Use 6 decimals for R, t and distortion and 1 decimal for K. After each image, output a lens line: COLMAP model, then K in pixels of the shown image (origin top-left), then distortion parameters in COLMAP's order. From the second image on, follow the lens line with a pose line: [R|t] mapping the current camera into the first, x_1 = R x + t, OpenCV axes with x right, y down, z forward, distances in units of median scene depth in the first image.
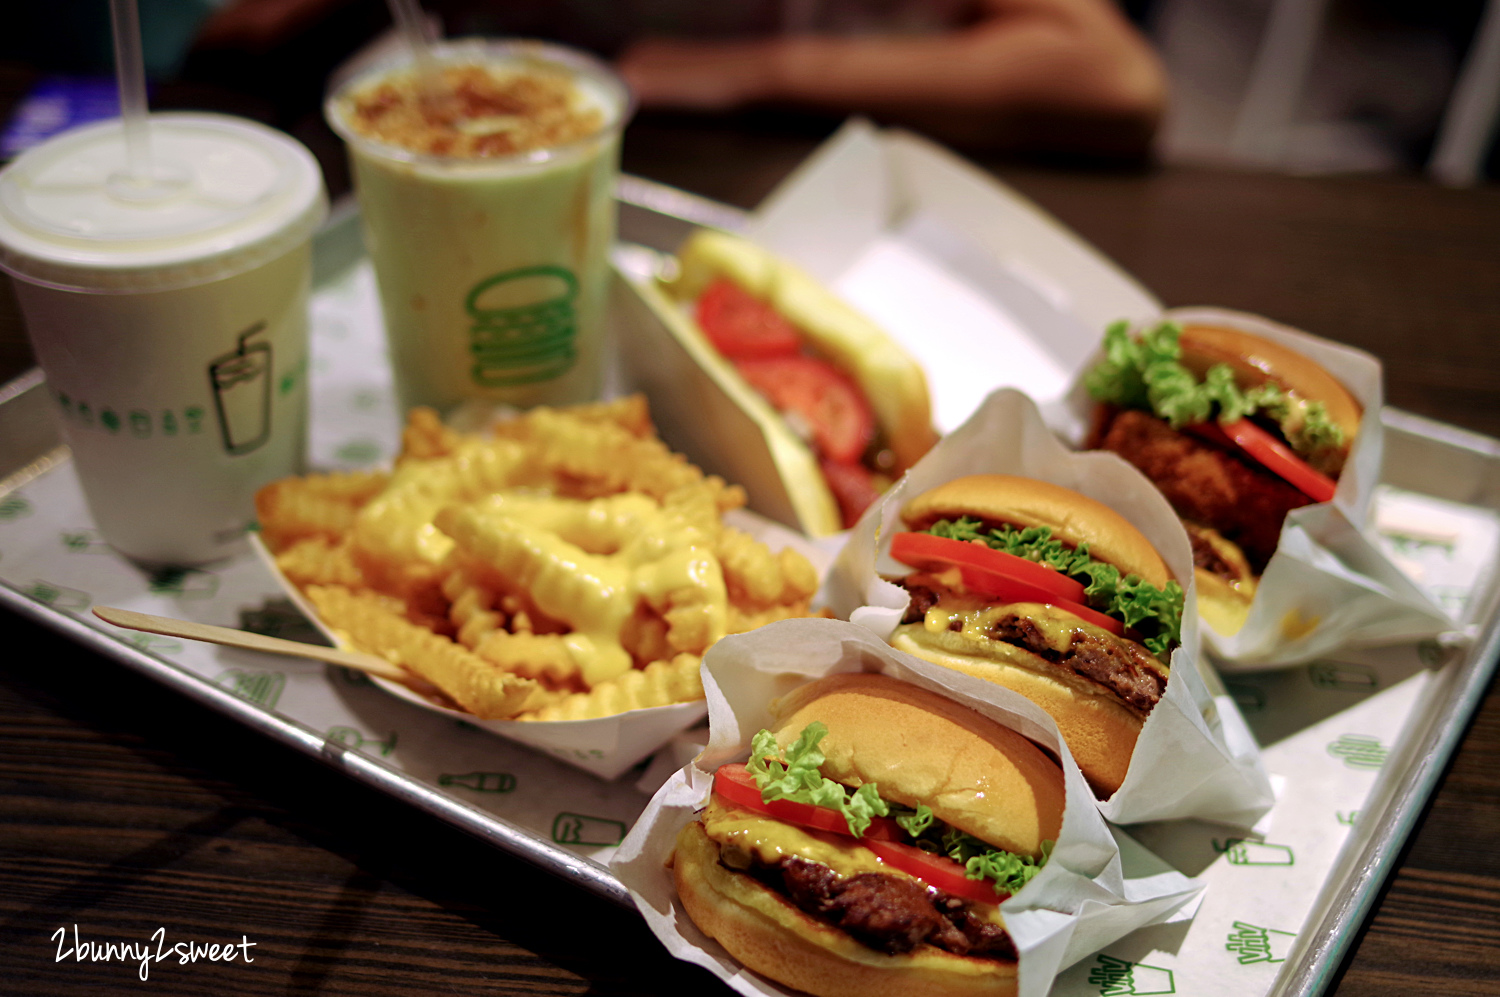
lens RADIAL K [[2111.5, 0, 749.8], [0, 2111.5, 498.3], [0, 0, 1]] dist [0.013083, -0.029660]
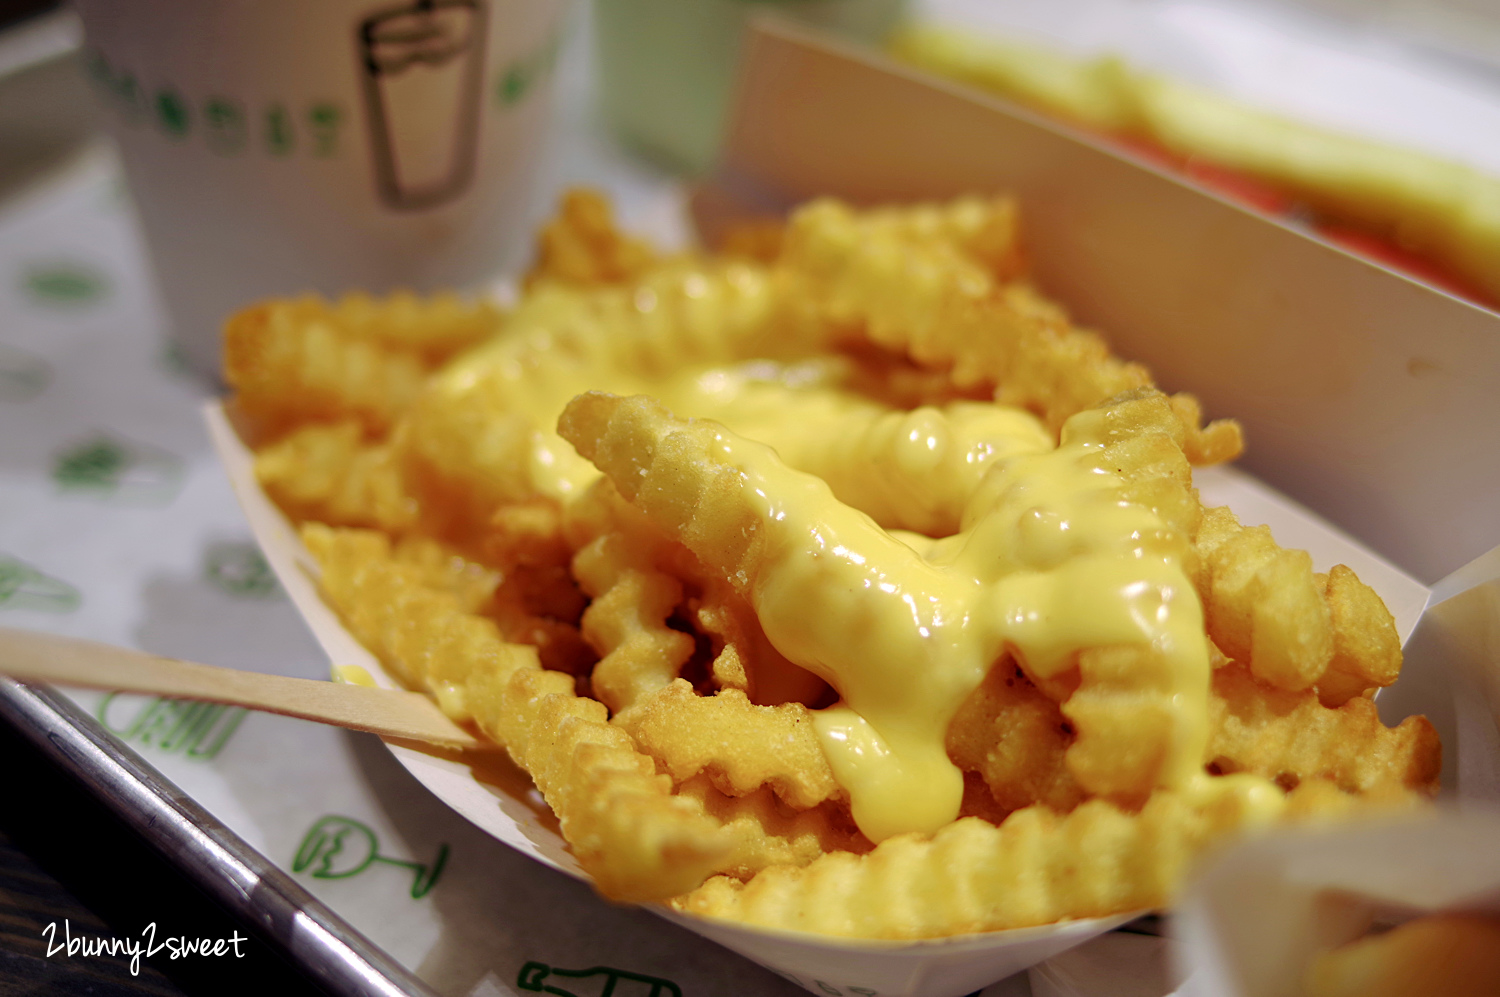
lens RADIAL K [[2111.5, 0, 749.8], [0, 2111.5, 498.3], [0, 0, 1]] dist [0.013083, -0.029660]
pose [[0.986082, 0.116699, -0.118419, -0.059558], [-0.109984, 0.992013, 0.061756, -0.004873], [0.124680, -0.047872, 0.991041, 0.603433]]
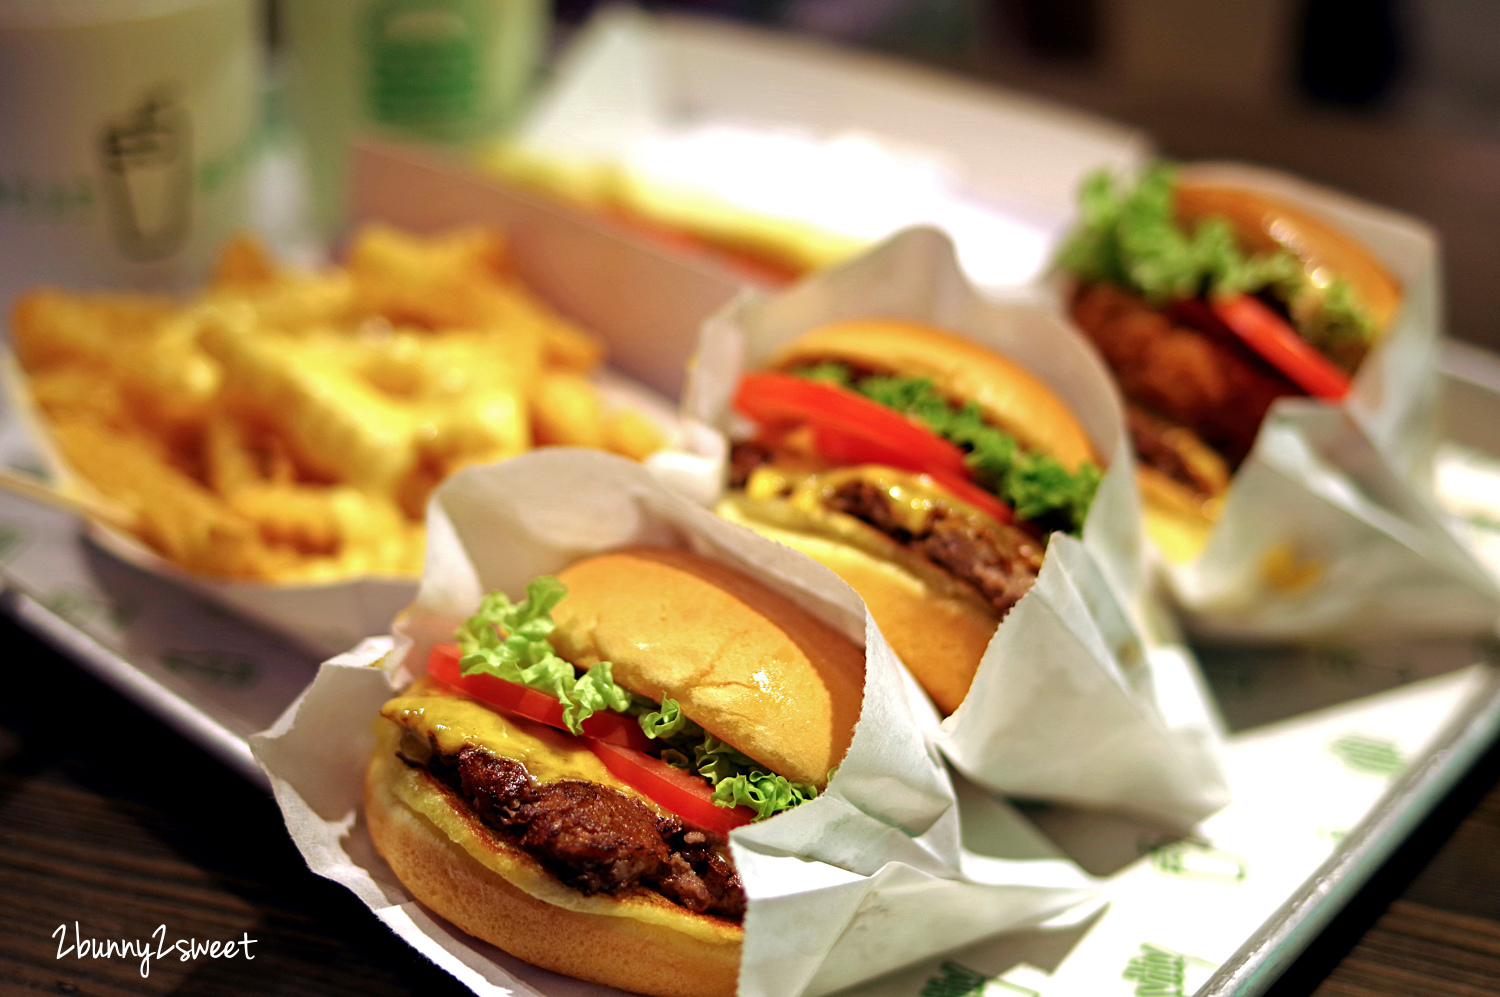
lens RADIAL K [[2111.5, 0, 749.8], [0, 2111.5, 498.3], [0, 0, 1]] dist [0.013083, -0.029660]
pose [[0.989077, 0.091120, -0.115857, 0.170785], [-0.098040, 0.993634, -0.055490, 0.105058], [0.110064, 0.066242, 0.991715, 0.259601]]
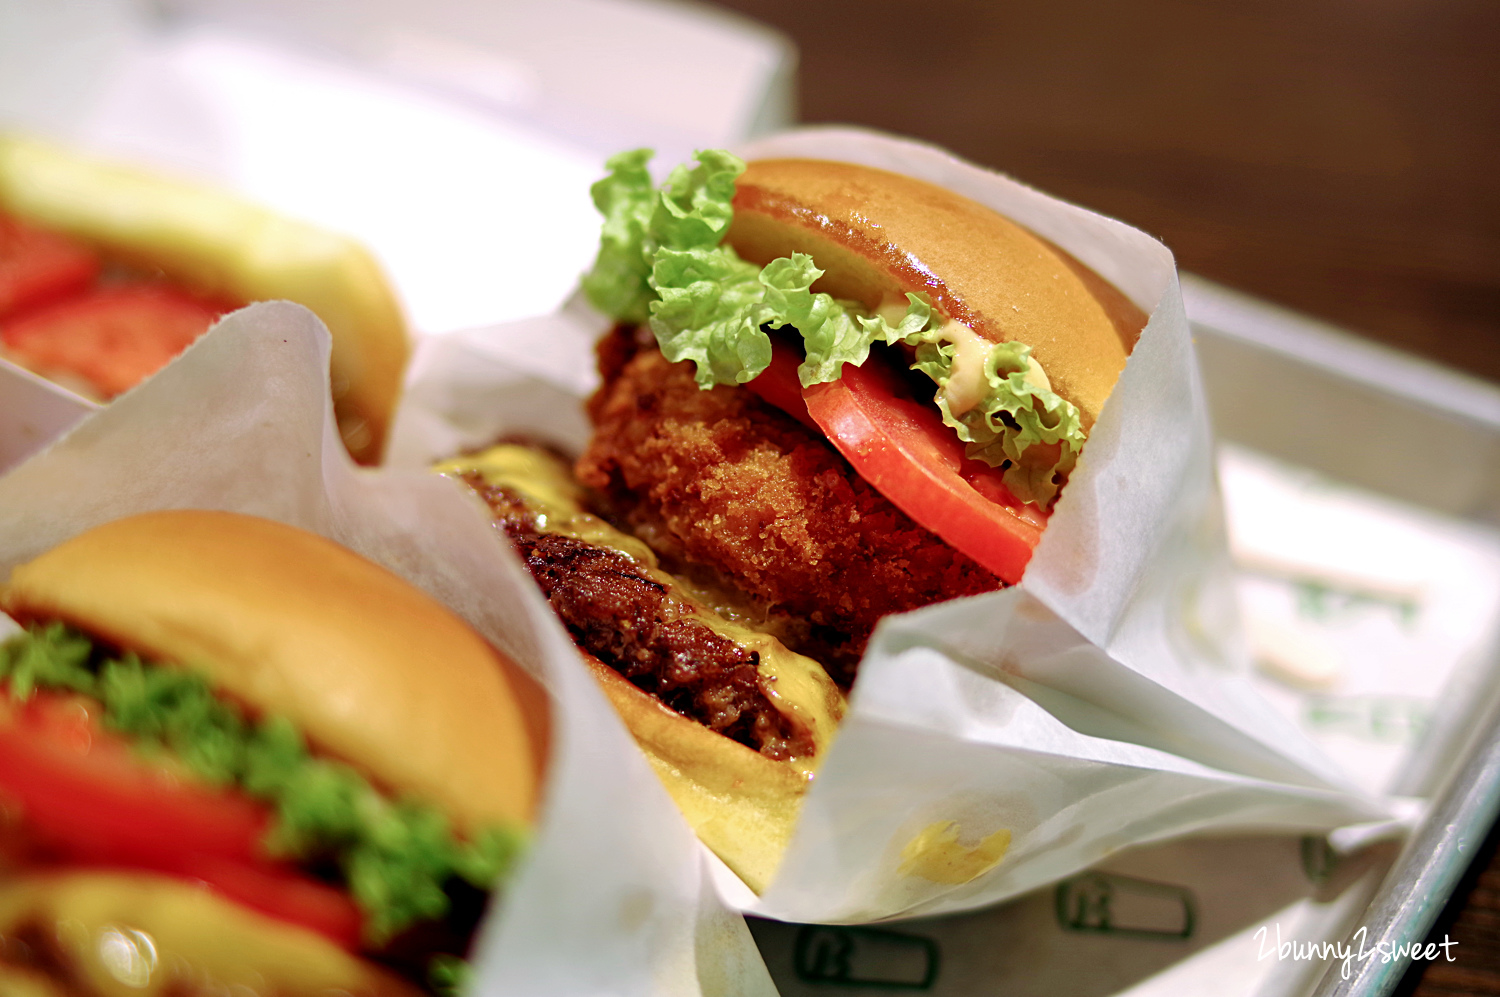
lens RADIAL K [[2111.5, 0, 749.8], [0, 2111.5, 498.3], [0, 0, 1]] dist [0.013083, -0.029660]
pose [[0.996795, 0.024651, -0.076106, 0.275079], [-0.019309, 0.997350, 0.070137, -0.047919], [0.077633, -0.068443, 0.994630, 0.627435]]
